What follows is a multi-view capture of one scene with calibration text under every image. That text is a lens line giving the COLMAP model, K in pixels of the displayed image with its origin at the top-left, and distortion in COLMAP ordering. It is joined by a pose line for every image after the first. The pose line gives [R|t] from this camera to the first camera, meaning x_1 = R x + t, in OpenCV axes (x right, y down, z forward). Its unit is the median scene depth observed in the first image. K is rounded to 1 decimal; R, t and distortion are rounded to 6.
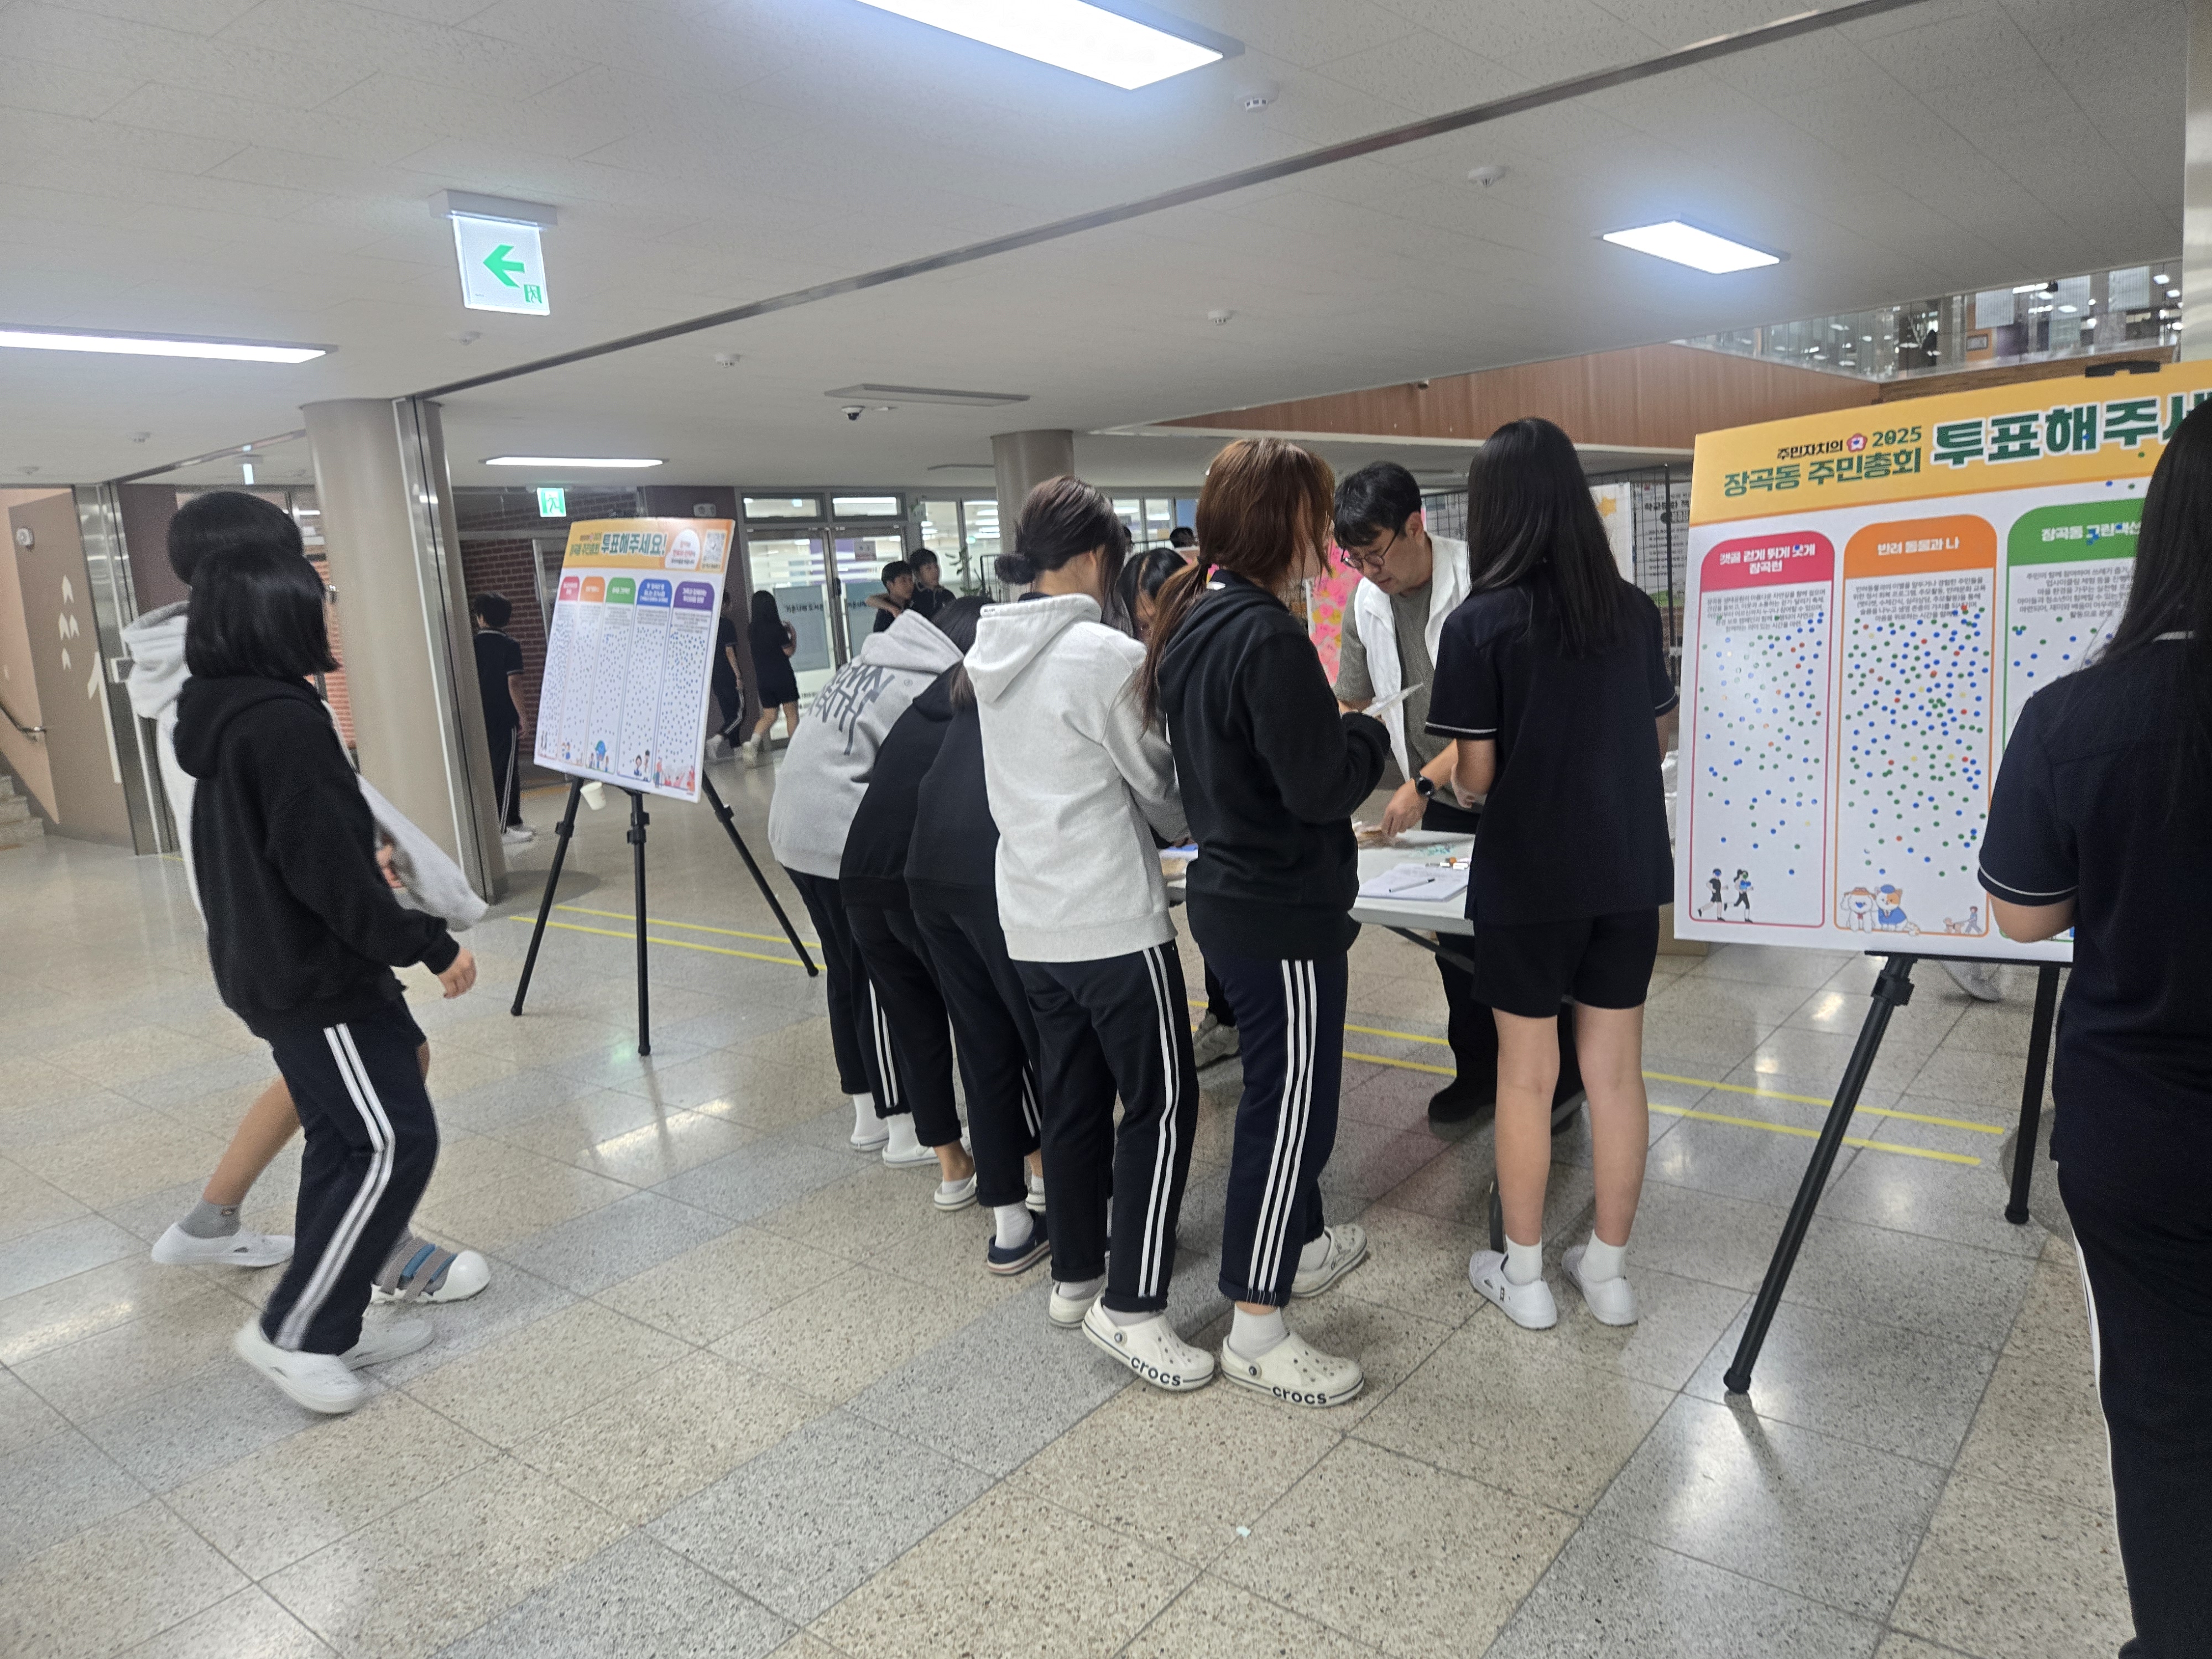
lens RADIAL K [[1427.5, 0, 1106.3], [0, 1427.5, 775.8], [0, 0, 1]] dist [0.077707, -0.071223]
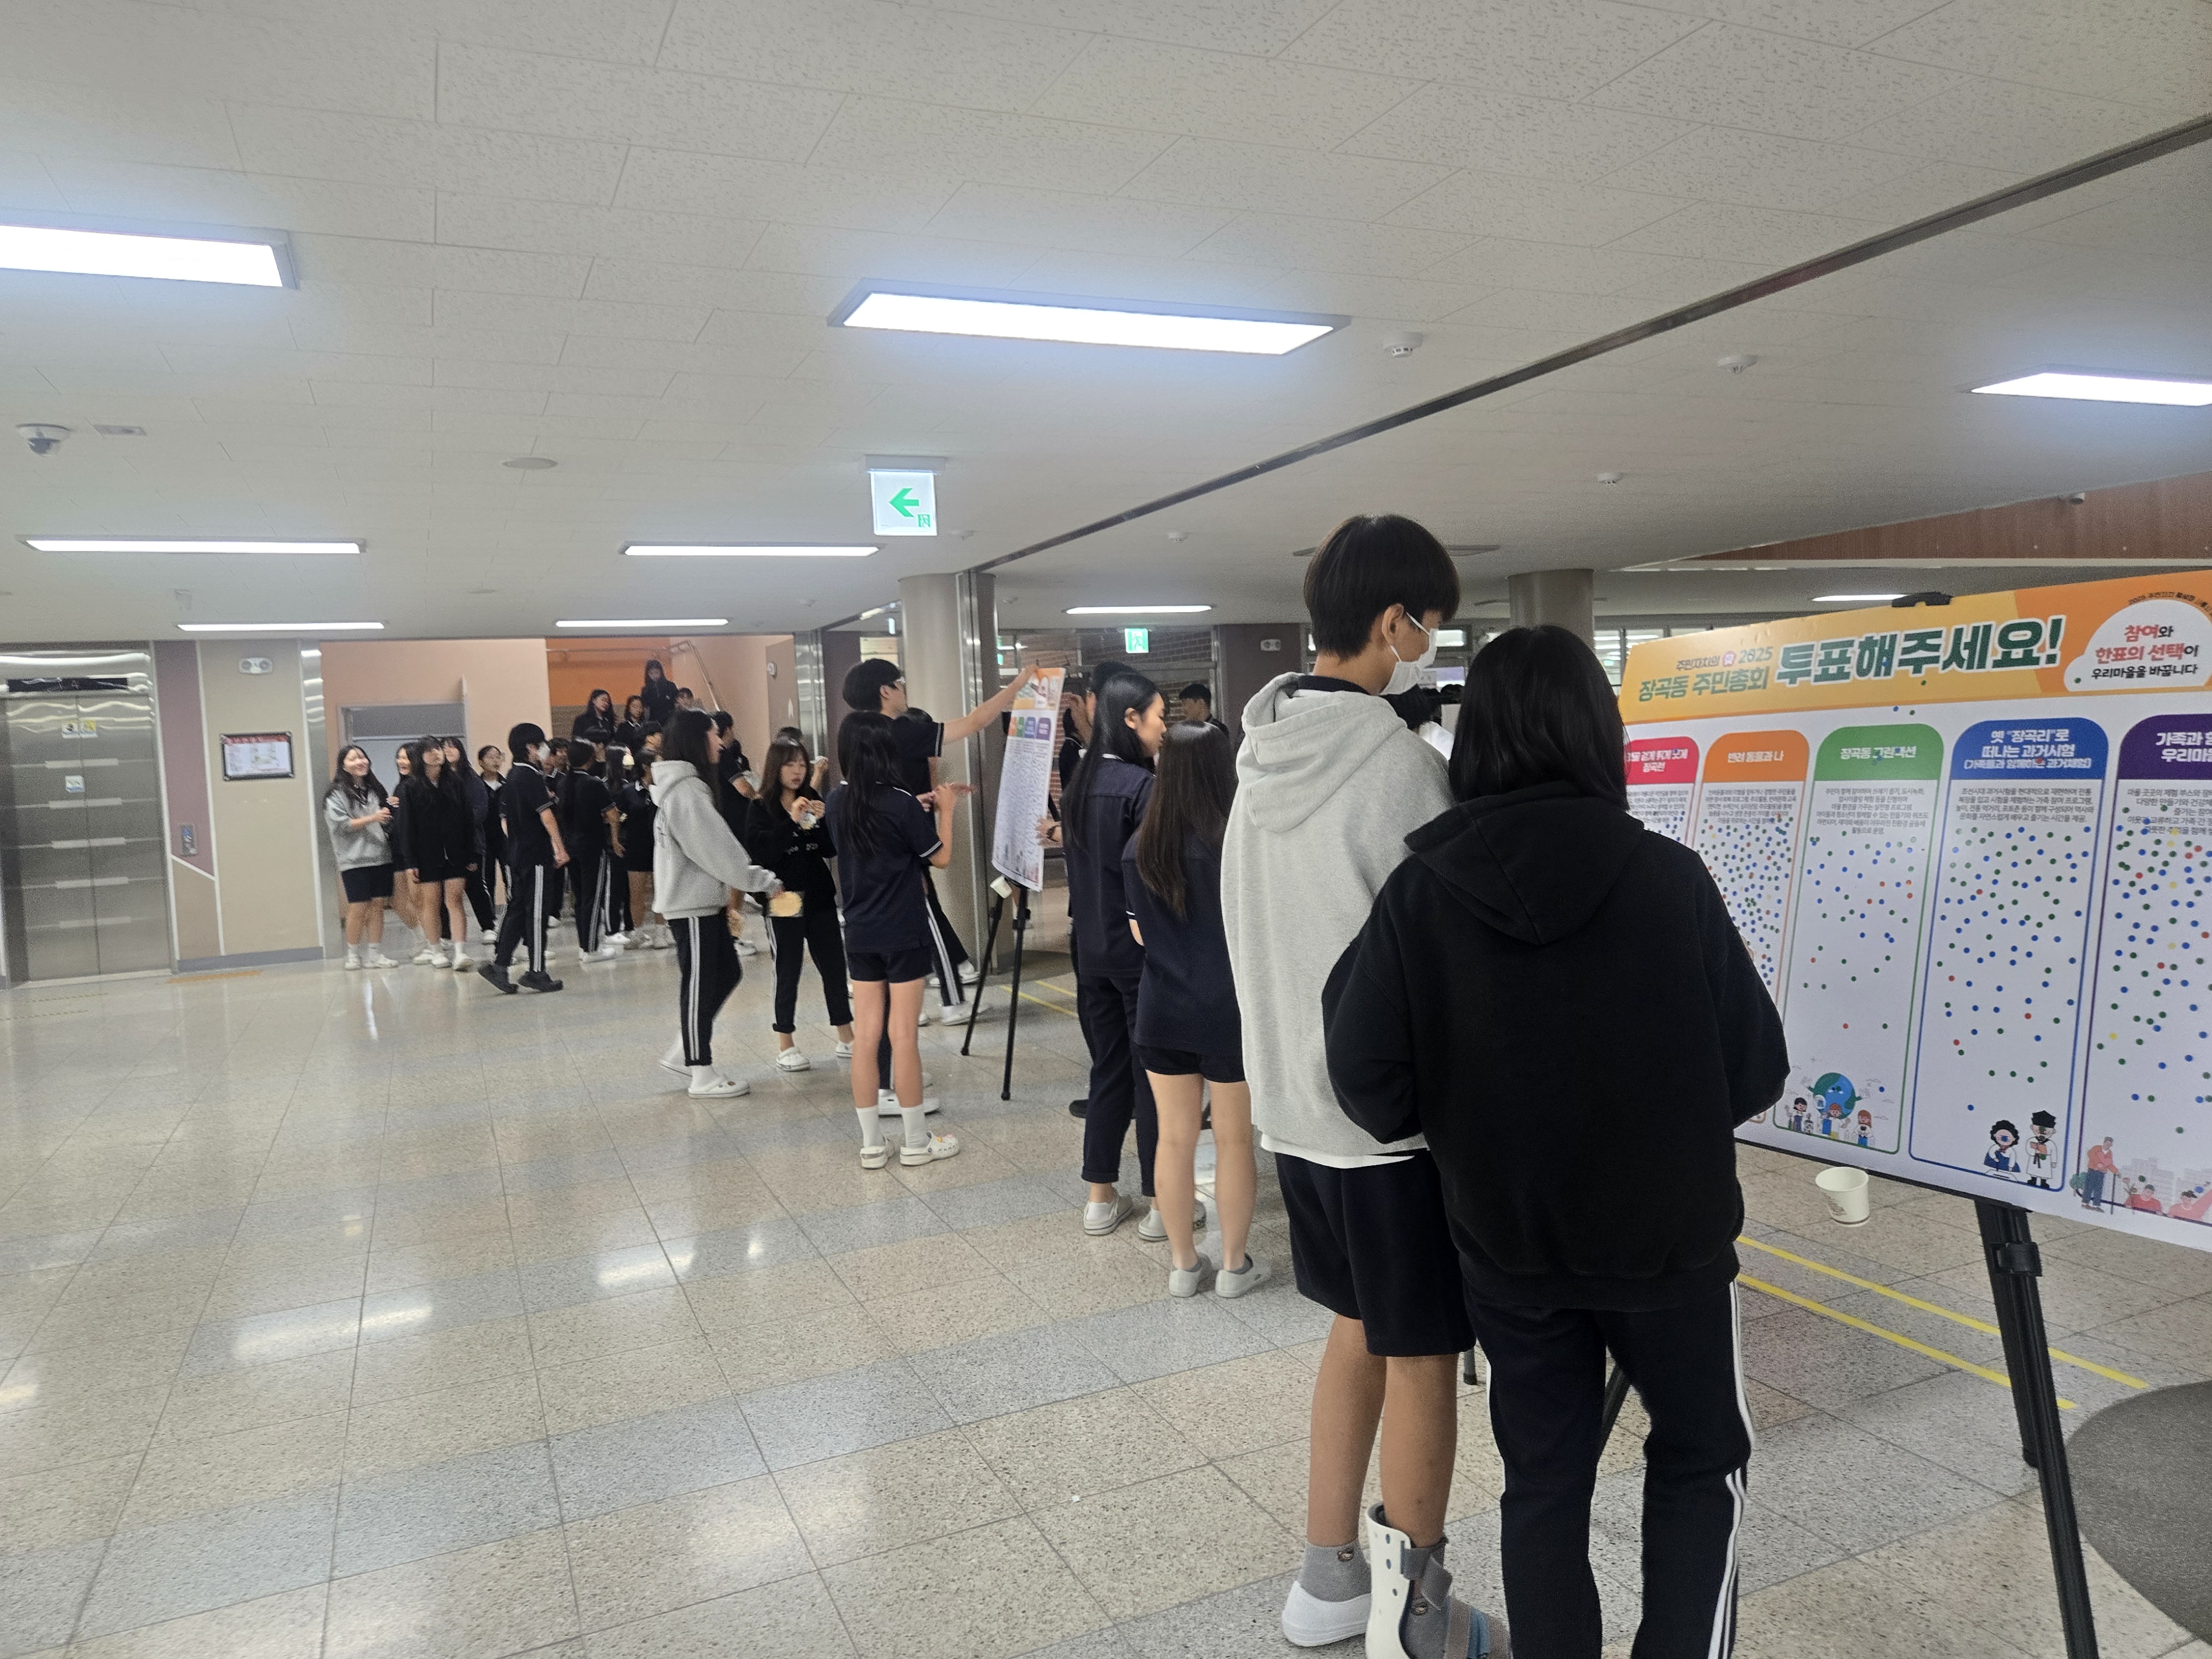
lens RADIAL K [[1427.5, 0, 1106.3], [0, 1427.5, 775.8], [0, 0, 1]] dist [0.077707, -0.071223]
pose [[0.893410, 0.044305, -0.447052, 0.613930], [-0.079613, 0.994989, -0.060493, -0.039971], [0.442132, 0.089636, 0.892460, -0.181301]]
